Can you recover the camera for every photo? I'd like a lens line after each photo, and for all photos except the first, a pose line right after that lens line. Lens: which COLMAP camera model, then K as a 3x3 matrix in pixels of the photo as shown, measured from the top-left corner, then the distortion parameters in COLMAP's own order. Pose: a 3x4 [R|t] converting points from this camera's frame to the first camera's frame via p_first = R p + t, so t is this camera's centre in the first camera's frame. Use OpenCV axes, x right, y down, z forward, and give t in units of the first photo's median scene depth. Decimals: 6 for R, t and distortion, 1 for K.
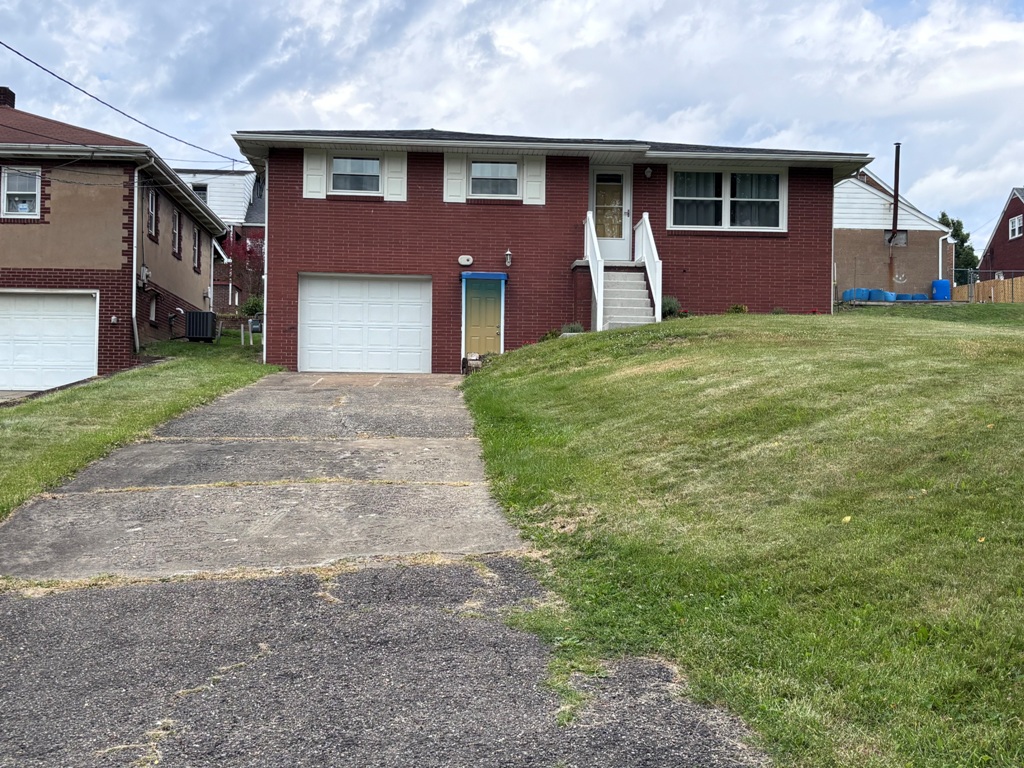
lens RADIAL K [[1282.8, 0, 511.4], [0, 1282.8, 385.7], [0, 0, 1]] dist [0.106212, 0.000000]
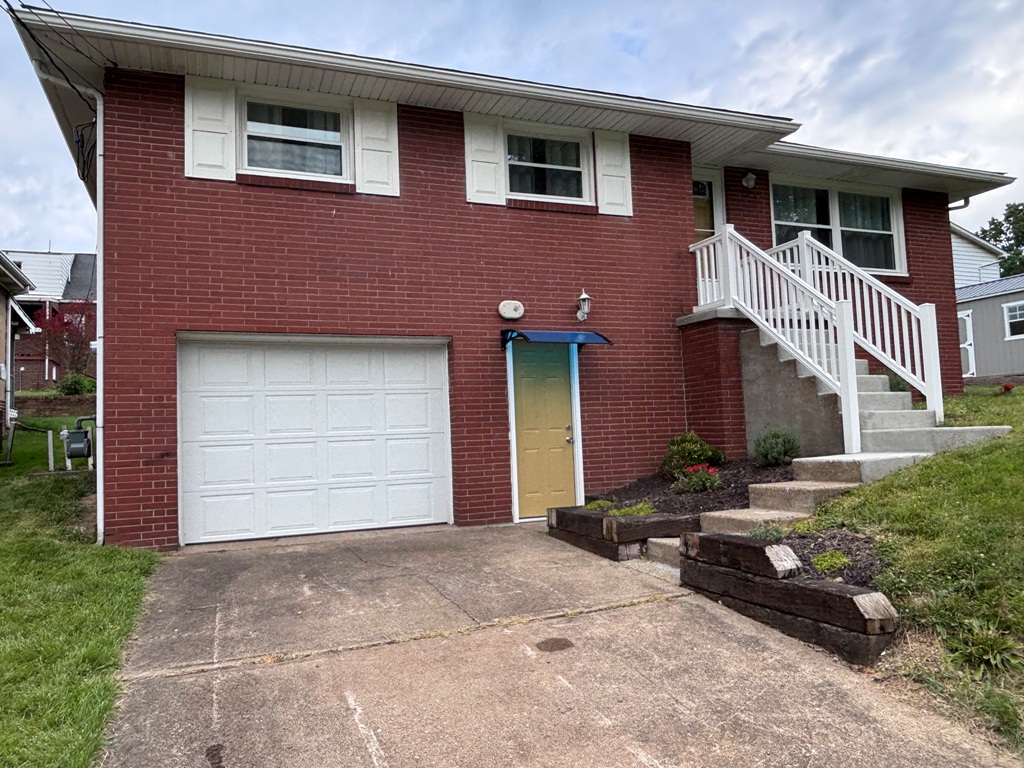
lens RADIAL K [[743.1, 0, 514.2], [0, 743.1, 382.2], [0, 0, 1]] dist [-0.023343, -0.005973]
pose [[0.941730, -0.027335, 0.335258, -0.139635], [0.040451, 0.998663, -0.032200, -0.056535], [-0.333930, 0.043885, 0.941576, 0.703063]]
